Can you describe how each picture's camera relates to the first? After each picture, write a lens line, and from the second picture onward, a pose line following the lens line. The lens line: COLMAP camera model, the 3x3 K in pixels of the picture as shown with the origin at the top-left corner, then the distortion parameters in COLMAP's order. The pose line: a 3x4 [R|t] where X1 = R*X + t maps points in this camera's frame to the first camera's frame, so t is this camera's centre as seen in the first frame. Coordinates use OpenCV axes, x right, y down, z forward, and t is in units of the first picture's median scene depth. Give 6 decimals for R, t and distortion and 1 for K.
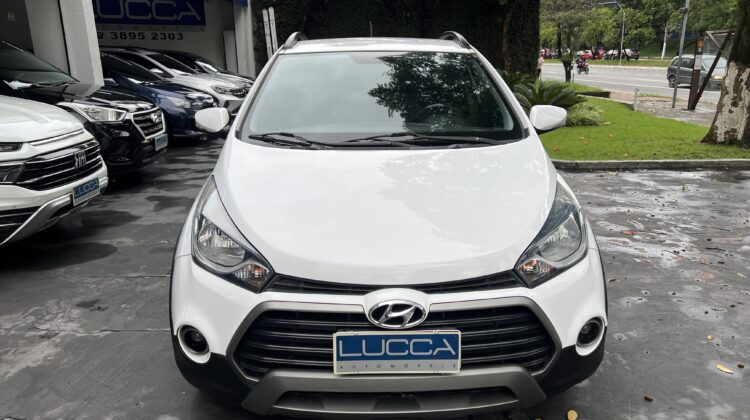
lens RADIAL K [[559.4, 0, 375.0], [0, 559.4, 210.0], [0, 0, 1]] dist [0.053513, -0.041311]
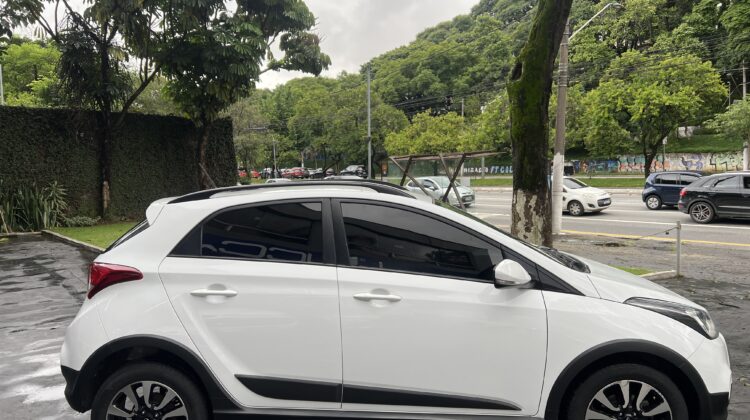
lens RADIAL K [[559.4, 0, 375.0], [0, 559.4, 210.0], [0, 0, 1]] dist [0.053513, -0.041311]
pose [[0.819741, -0.056408, 0.569950, -0.069340], [0.170461, 0.974070, -0.148764, -0.050311], [-0.546780, 0.219103, 0.808100, 0.141047]]
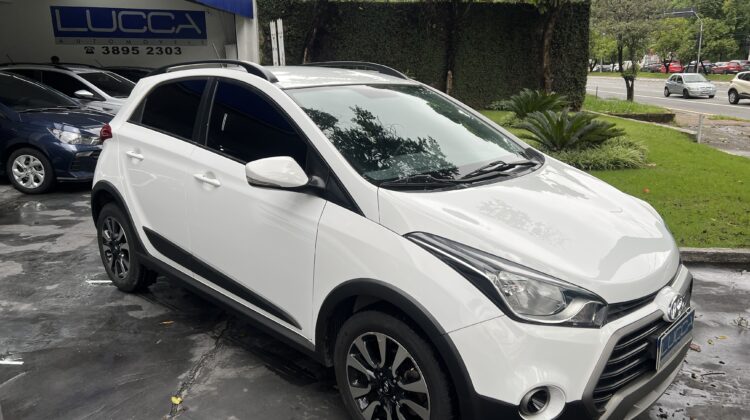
lens RADIAL K [[559.4, 0, 375.0], [0, 559.4, 210.0], [0, 0, 1]] dist [0.053513, -0.041311]
pose [[0.993639, 0.028745, -0.108881, 0.075526], [-0.031011, 0.999335, -0.019180, -0.040107], [0.108258, 0.022434, 0.993870, 0.124178]]
